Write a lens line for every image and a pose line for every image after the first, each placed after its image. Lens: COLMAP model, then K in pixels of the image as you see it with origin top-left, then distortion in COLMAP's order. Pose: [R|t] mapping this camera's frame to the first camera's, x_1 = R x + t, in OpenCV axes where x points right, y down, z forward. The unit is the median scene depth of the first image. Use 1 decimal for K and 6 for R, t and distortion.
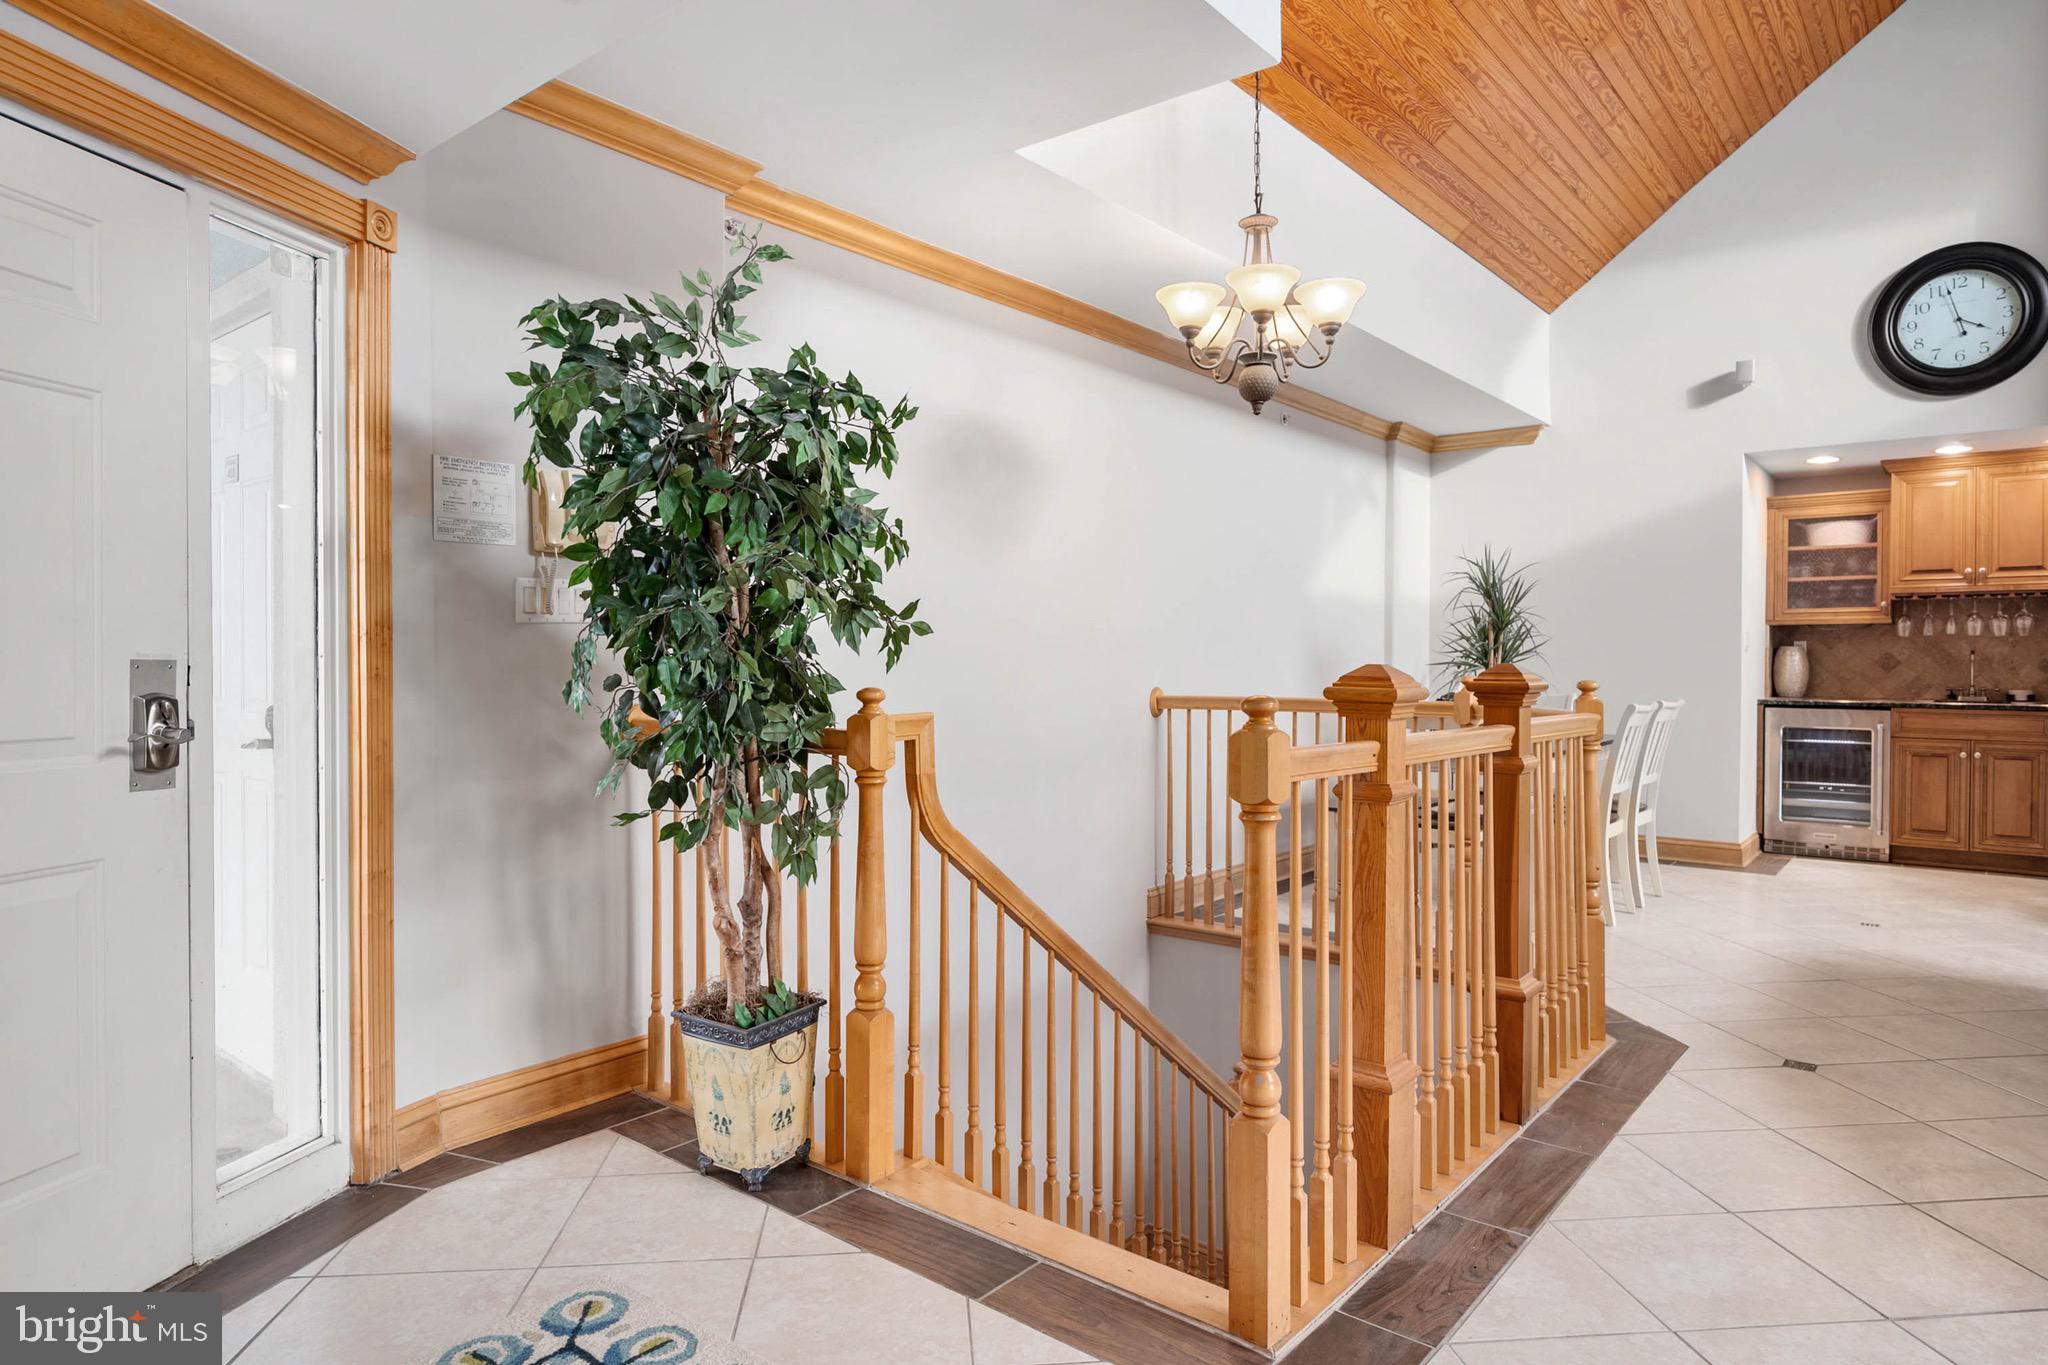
lens RADIAL K [[1186.6, 0, 1043.6], [0, 1186.6, 670.0], [0, 0, 1]] dist [0.003349, 0.001701]
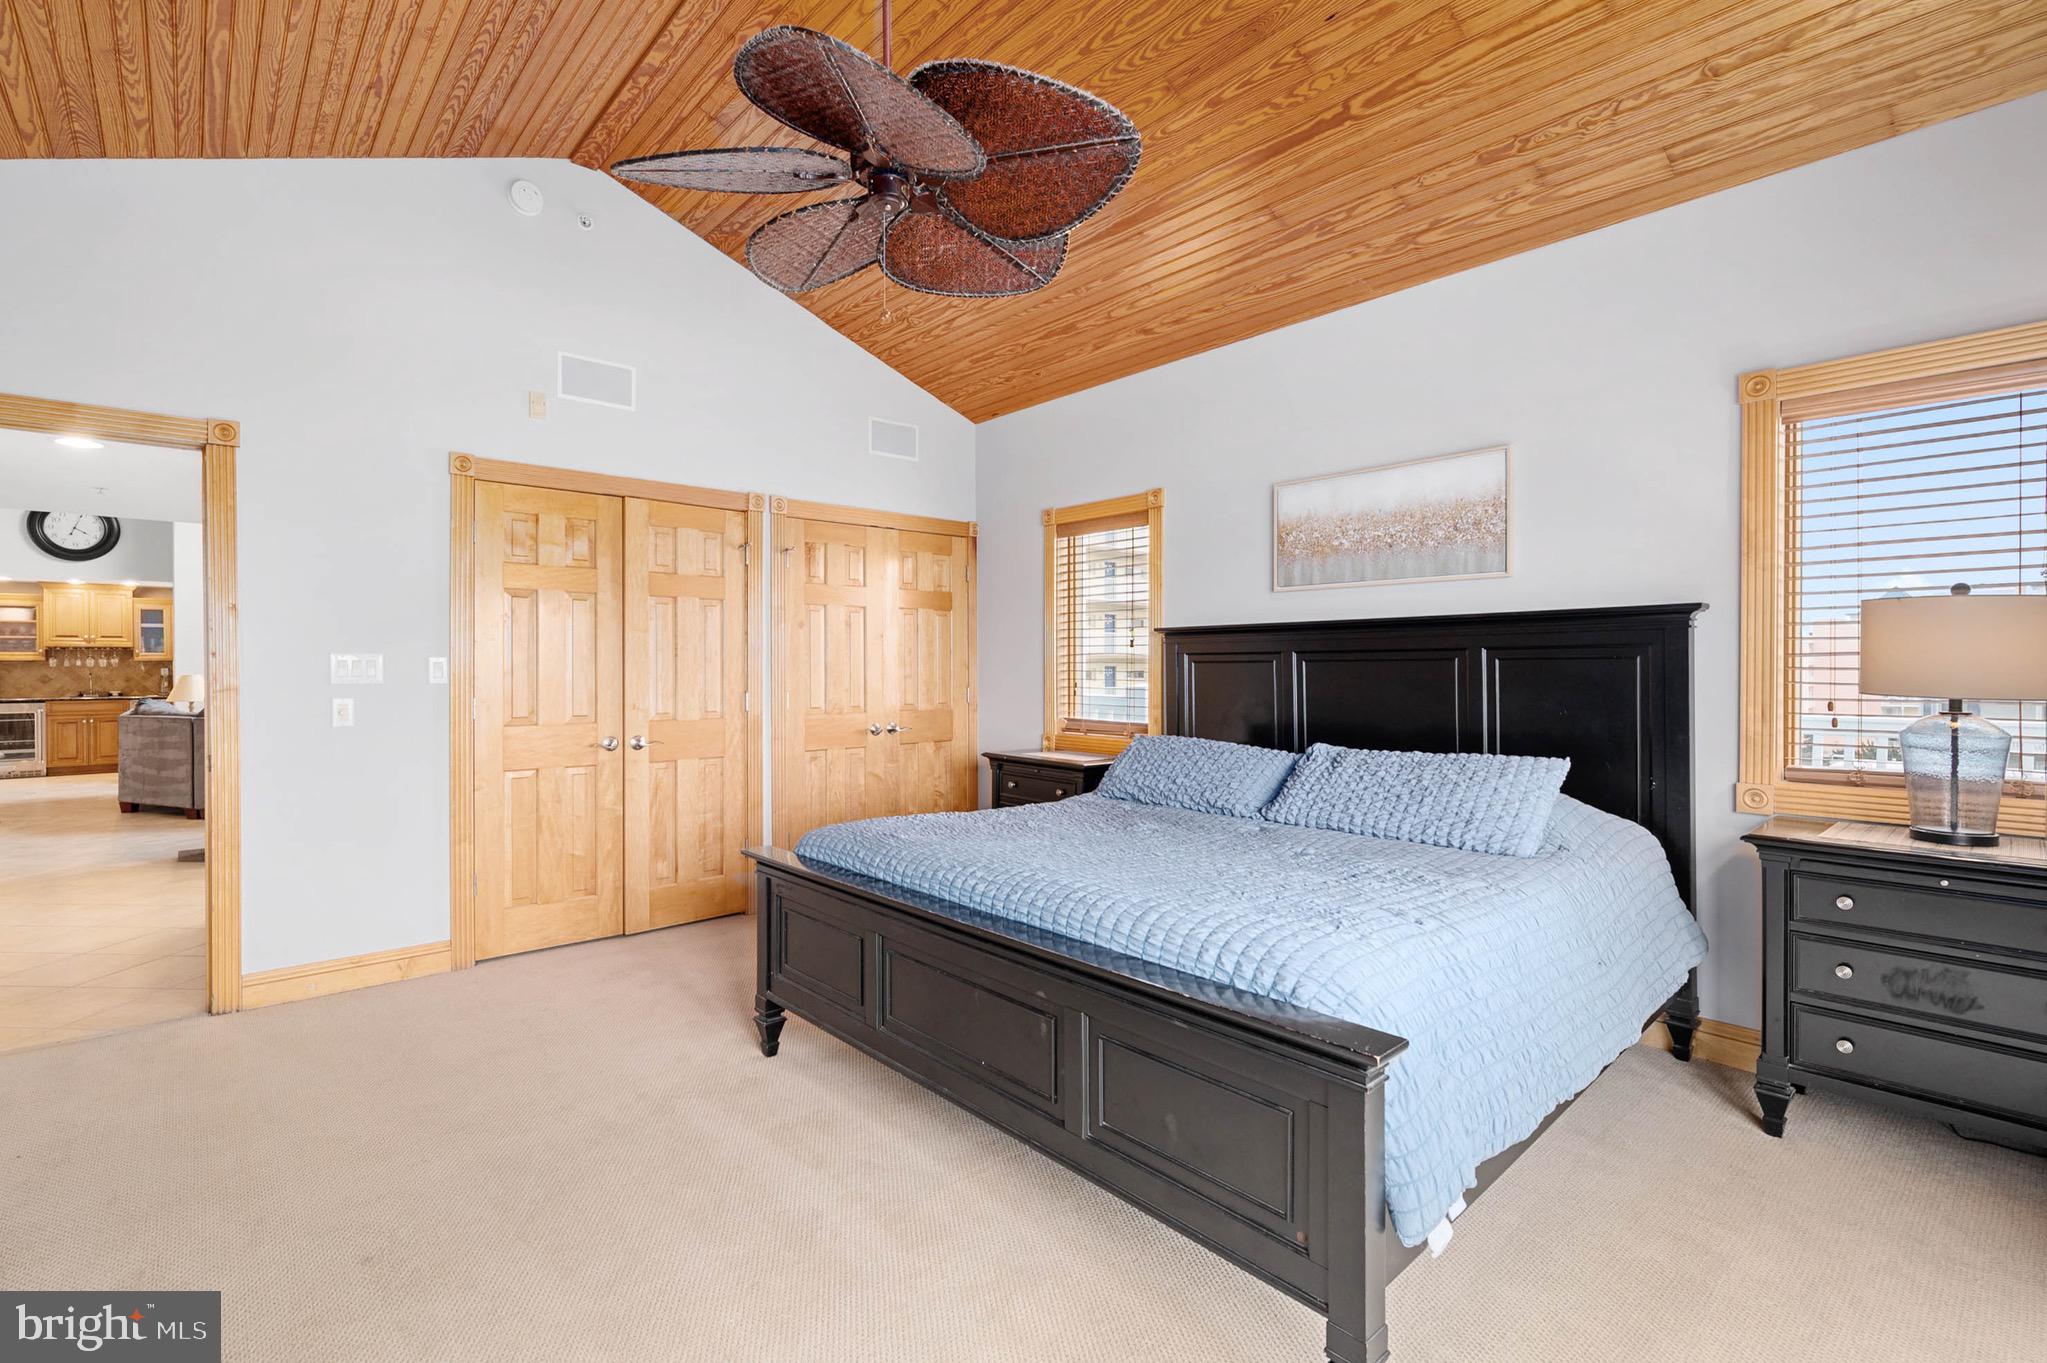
lens RADIAL K [[936.4, 0, 1039.4], [0, 936.4, 674.7], [0, 0, 1]] dist [-0.006660, -0.001555]
pose [[0.152928, -0.011273, 0.988173, -0.631352], [0.012927, 0.999872, 0.009406, -0.007989], [-0.988153, 0.011336, 0.153054, -0.978465]]
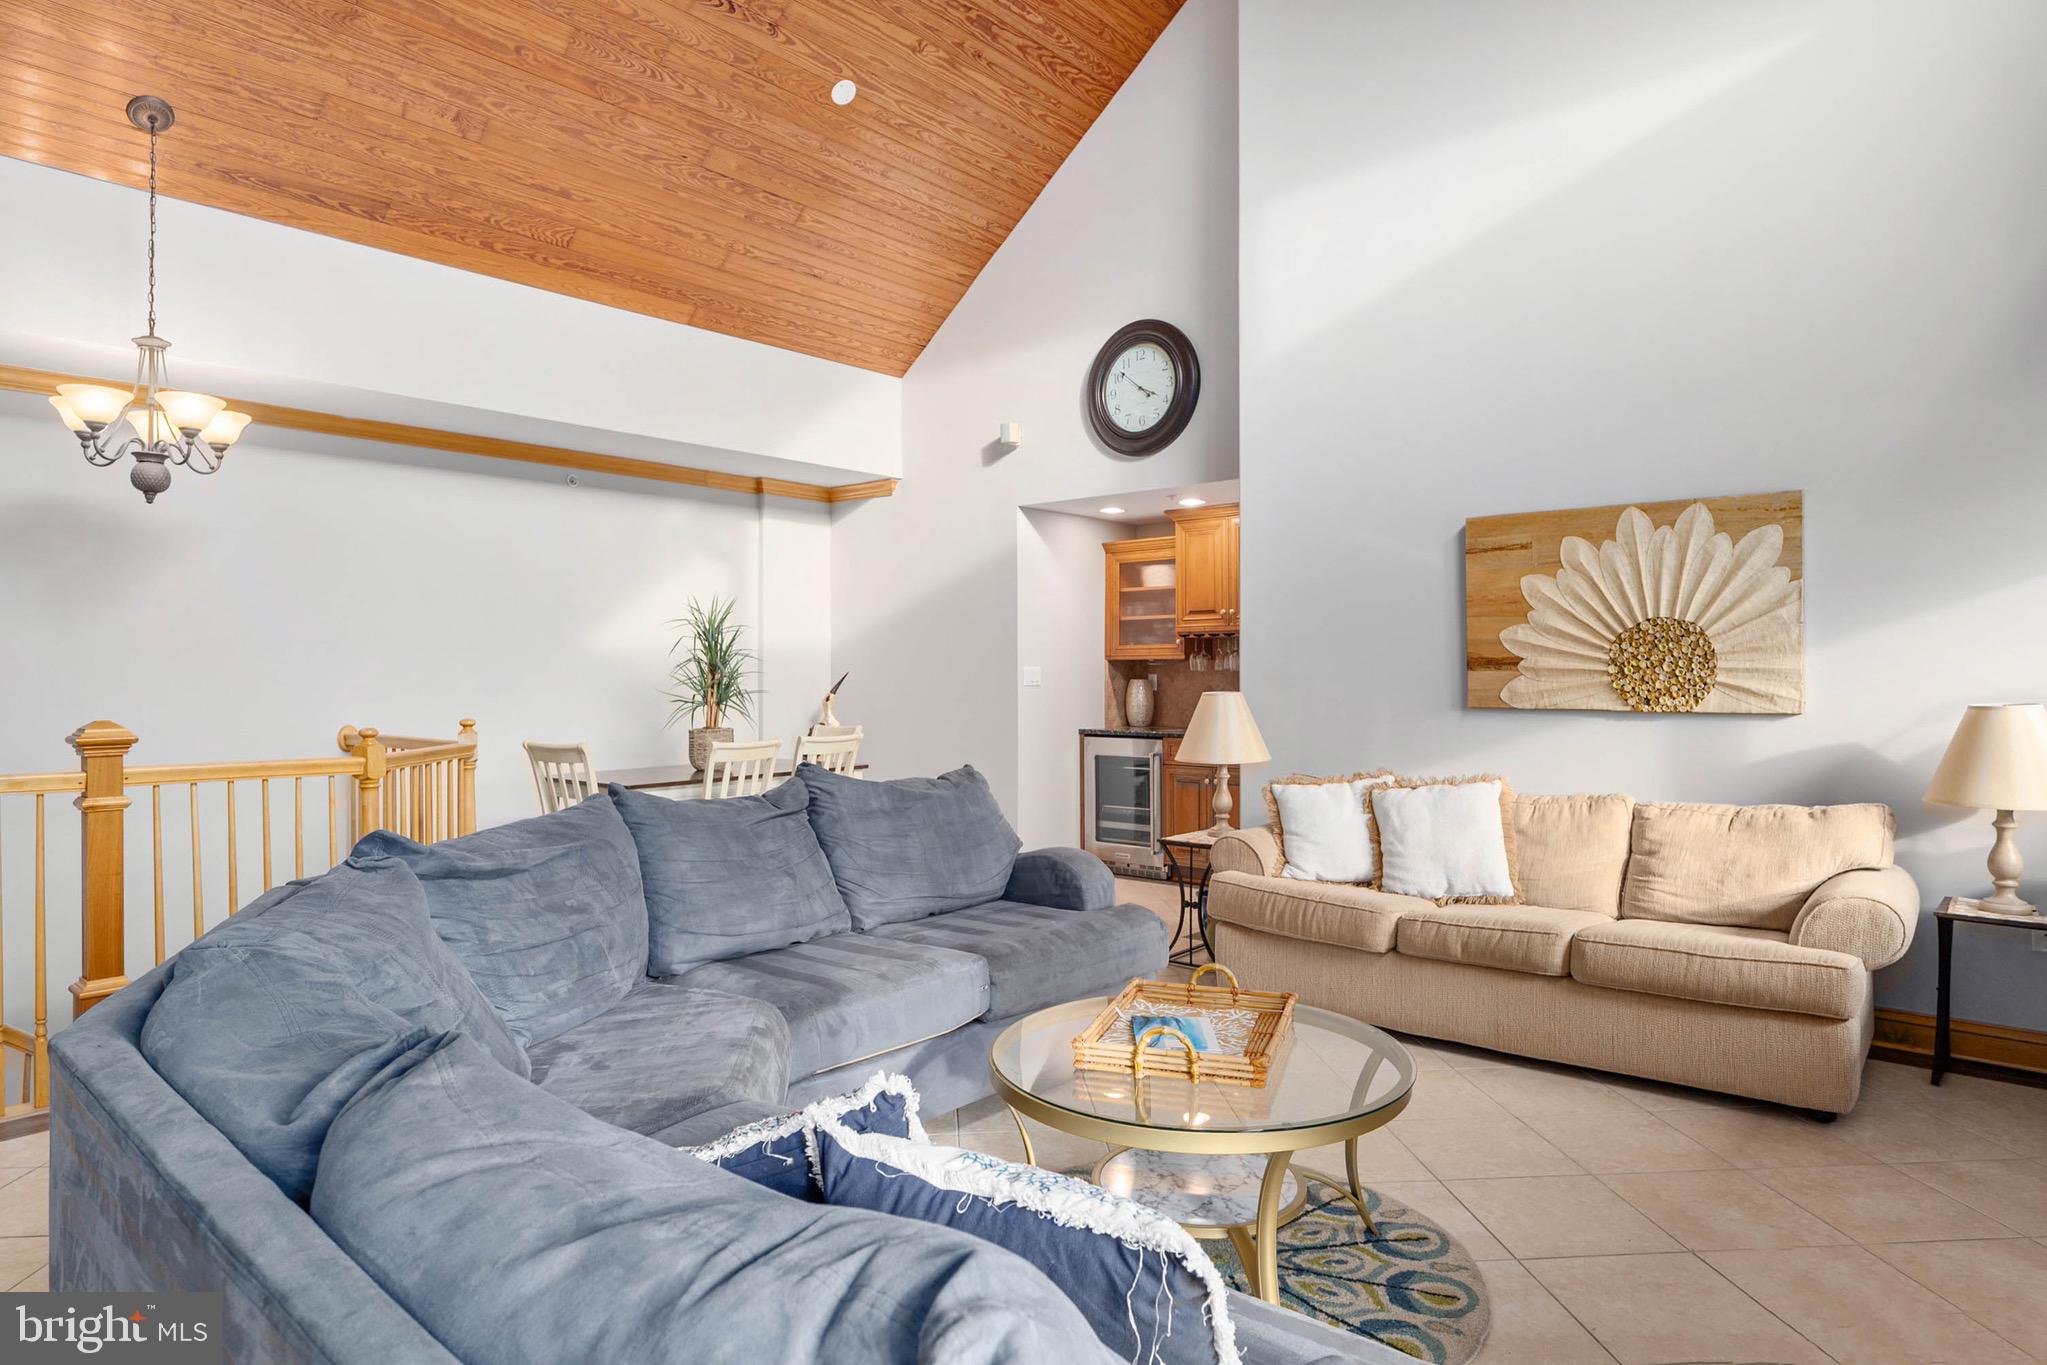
lens RADIAL K [[1186.0, 0, 1041.1], [0, 1186.0, 658.4], [0, 0, 1]] dist [0.003349, 0.001701]
pose [[0.999668, -0.005933, -0.025075, 0.641078], [0.005366, 0.999729, -0.022639, -0.016984], [0.025202, 0.022497, 0.999429, -0.092899]]
